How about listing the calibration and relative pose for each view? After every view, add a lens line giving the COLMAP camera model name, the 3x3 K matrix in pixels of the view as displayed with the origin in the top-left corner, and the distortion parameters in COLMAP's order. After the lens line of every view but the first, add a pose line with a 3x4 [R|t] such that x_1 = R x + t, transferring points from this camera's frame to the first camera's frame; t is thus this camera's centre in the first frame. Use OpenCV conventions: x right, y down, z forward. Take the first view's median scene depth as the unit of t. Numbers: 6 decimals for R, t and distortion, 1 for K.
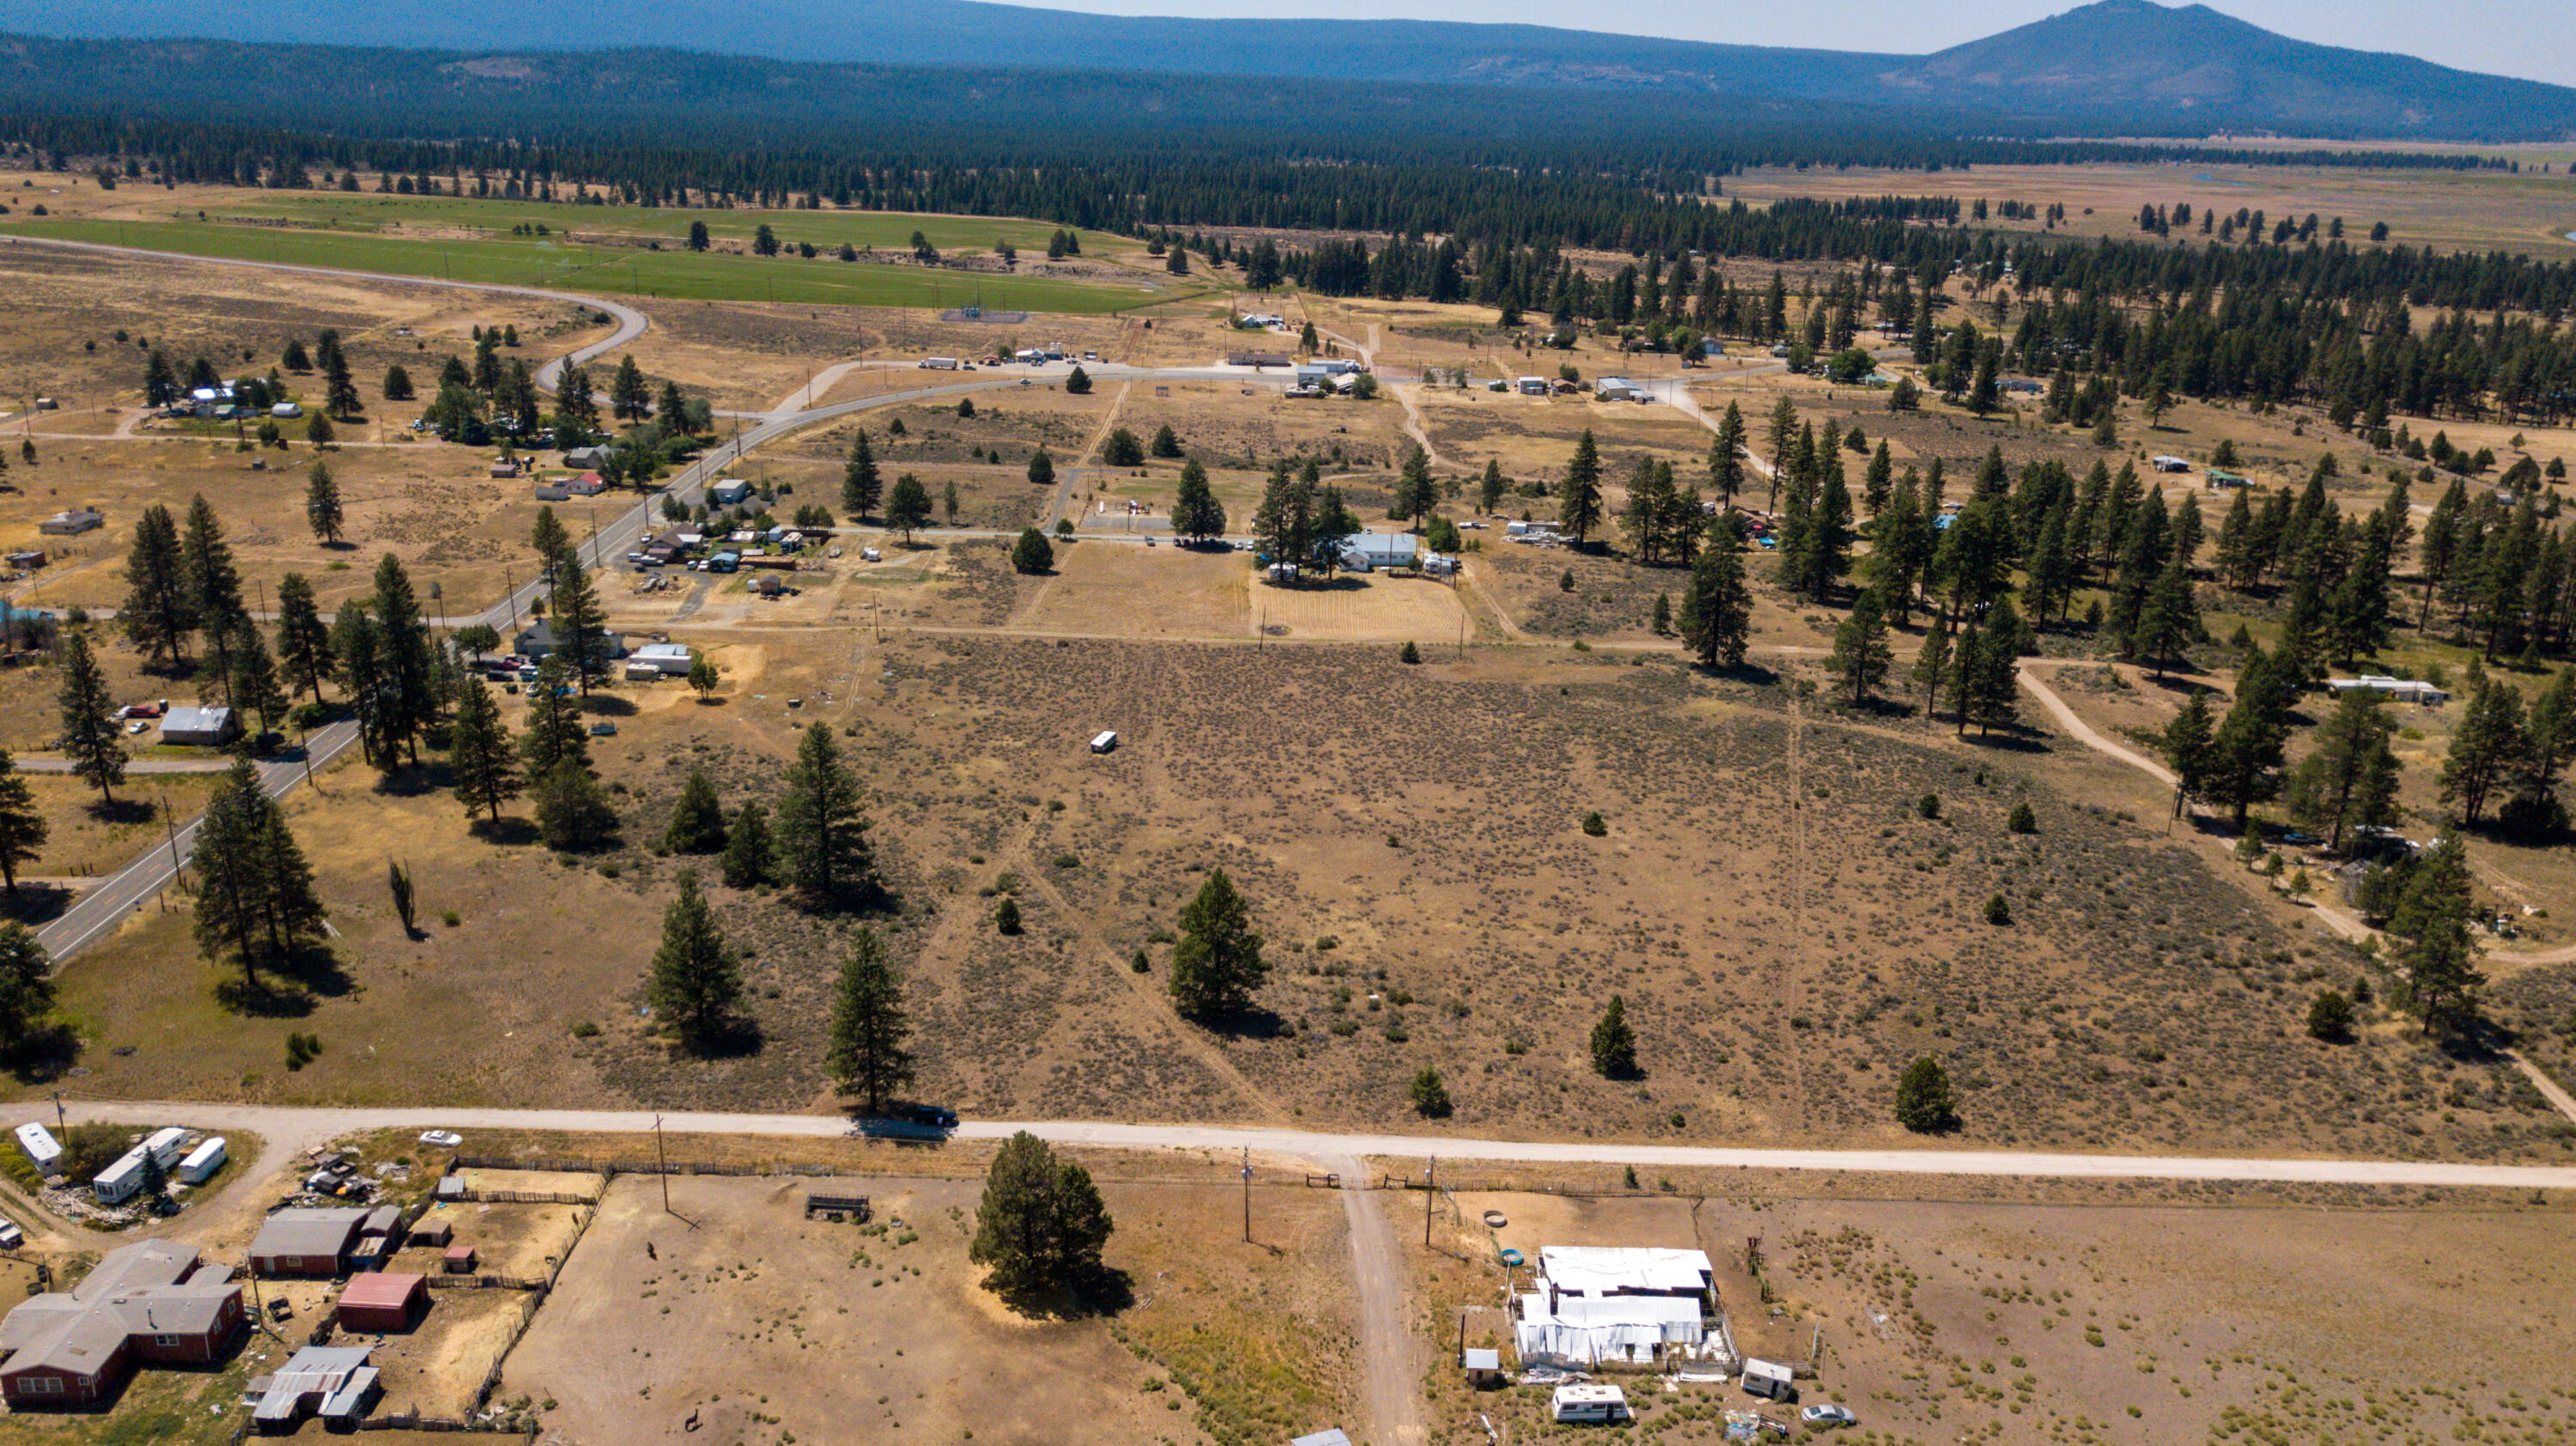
lens RADIAL K [[1908.6, 0, 1301.9], [0, 1908.6, 728.8], [0, 0, 1]] dist [0.006674, -0.012546]
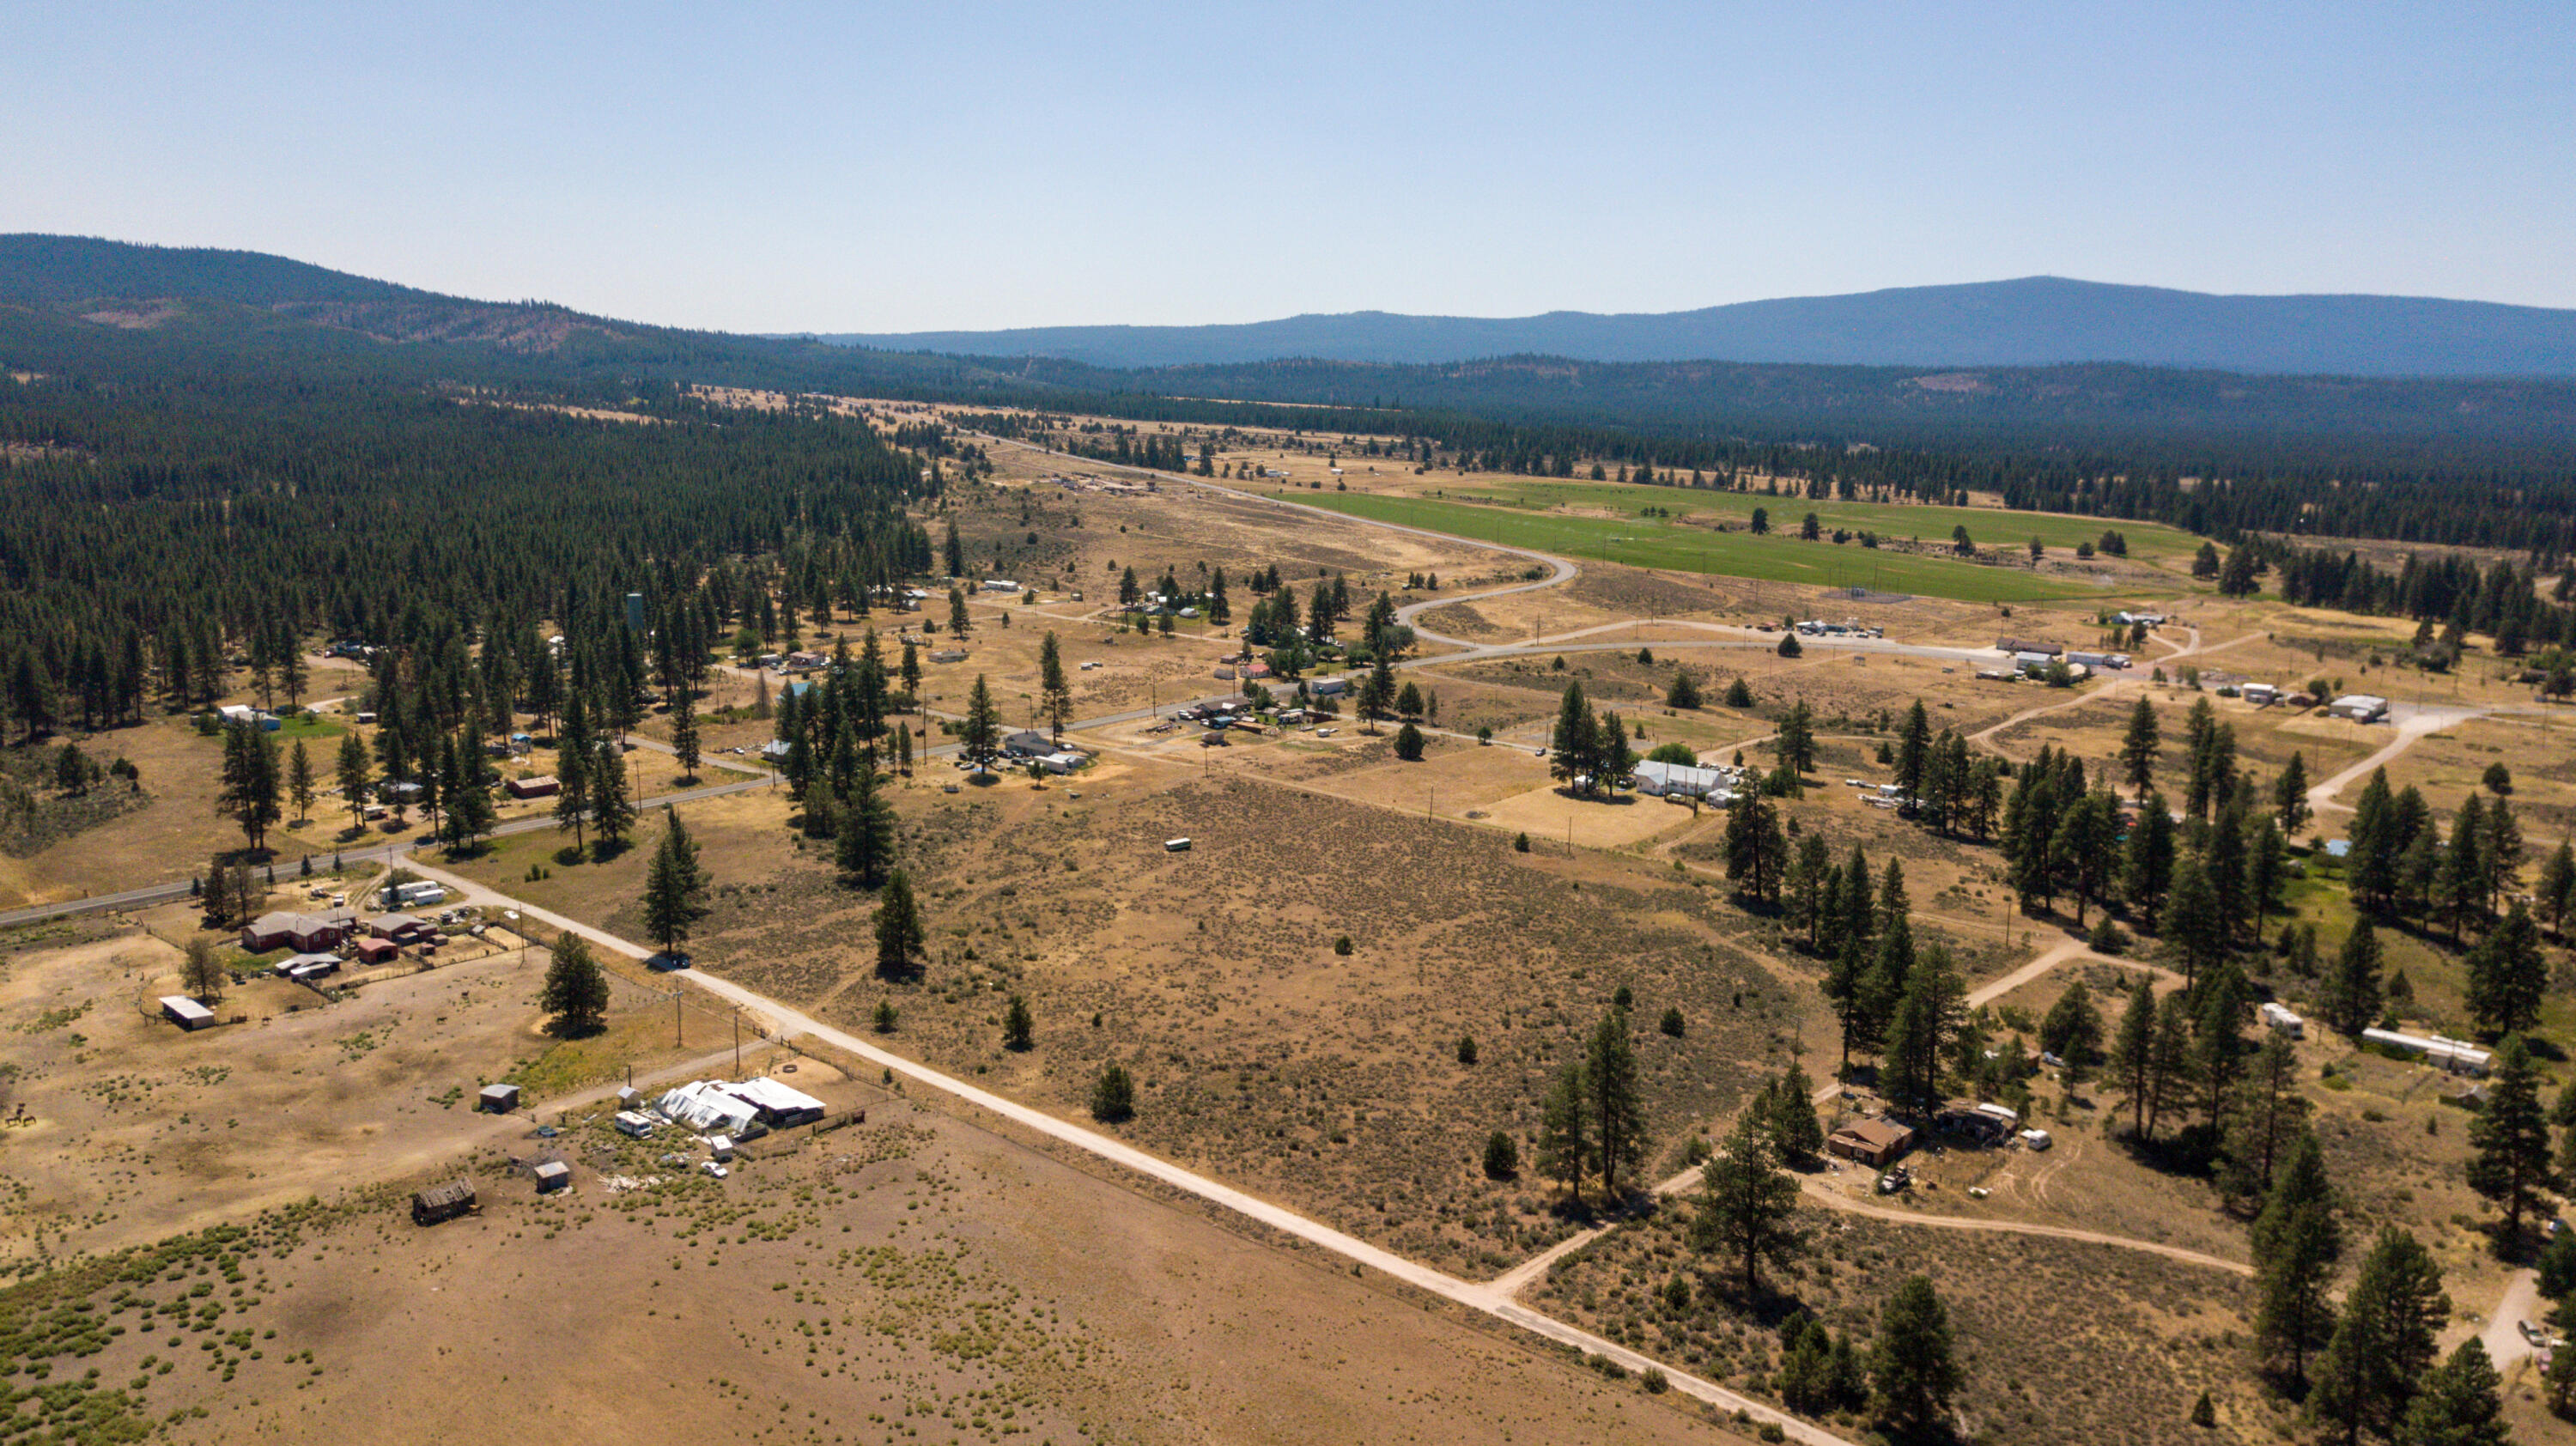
lens RADIAL K [[1862.5, 0, 1322.1], [0, 1862.5, 714.7], [0, 0, 1]] dist [0.001239, 0.003086]
pose [[0.765339, 0.105969, -0.634844, 0.721758], [-0.203845, 0.975485, -0.082918, 0.004158], [0.610494, 0.192870, 0.768179, 0.012134]]
